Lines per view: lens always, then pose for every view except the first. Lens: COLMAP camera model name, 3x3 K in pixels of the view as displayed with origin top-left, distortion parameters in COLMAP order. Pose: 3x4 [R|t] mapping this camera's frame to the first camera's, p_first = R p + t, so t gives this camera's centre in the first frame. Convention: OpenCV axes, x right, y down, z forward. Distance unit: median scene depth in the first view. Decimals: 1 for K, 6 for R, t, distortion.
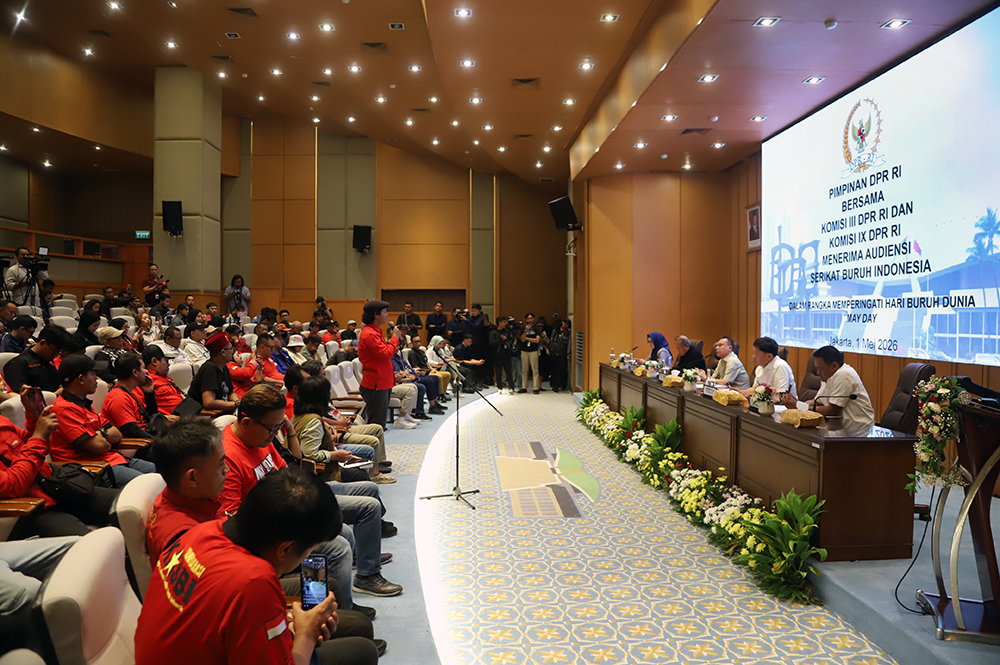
lens RADIAL K [[677.3, 0, 500.6], [0, 677.3, 326.6], [0, 0, 1]] dist [-0.044669, 0.018399]
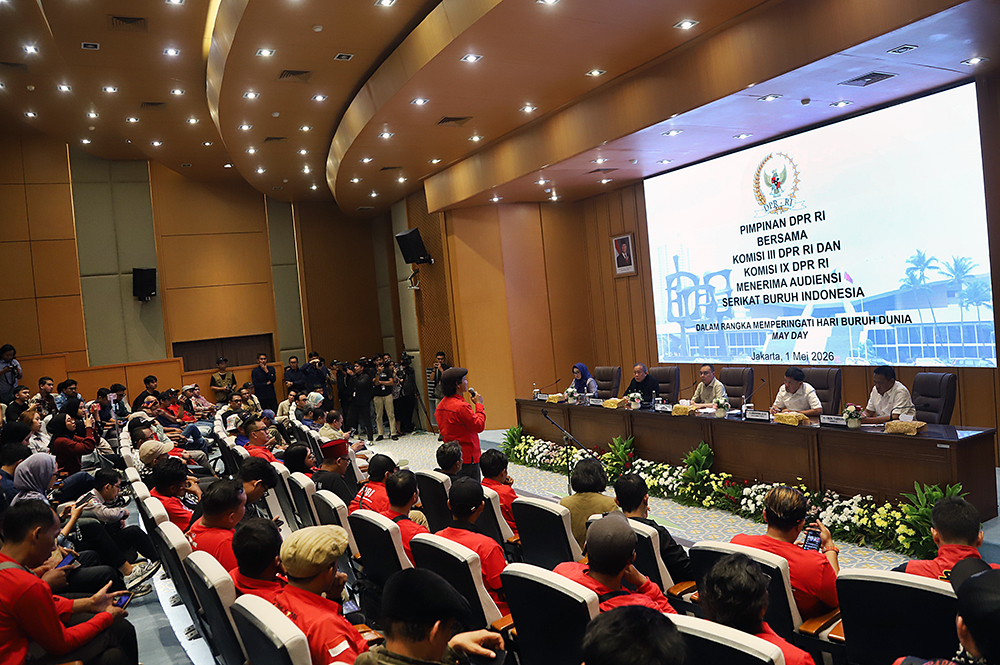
lens RADIAL K [[735.9, 0, 496.4], [0, 735.9, 342.0], [0, 0, 1]] dist [-0.059238, -0.011837]
pose [[0.897807, -0.099259, 0.429058, -0.475189], [0.101275, 0.994692, 0.018194, -0.075220], [-0.428586, 0.027118, 0.903094, 0.047592]]
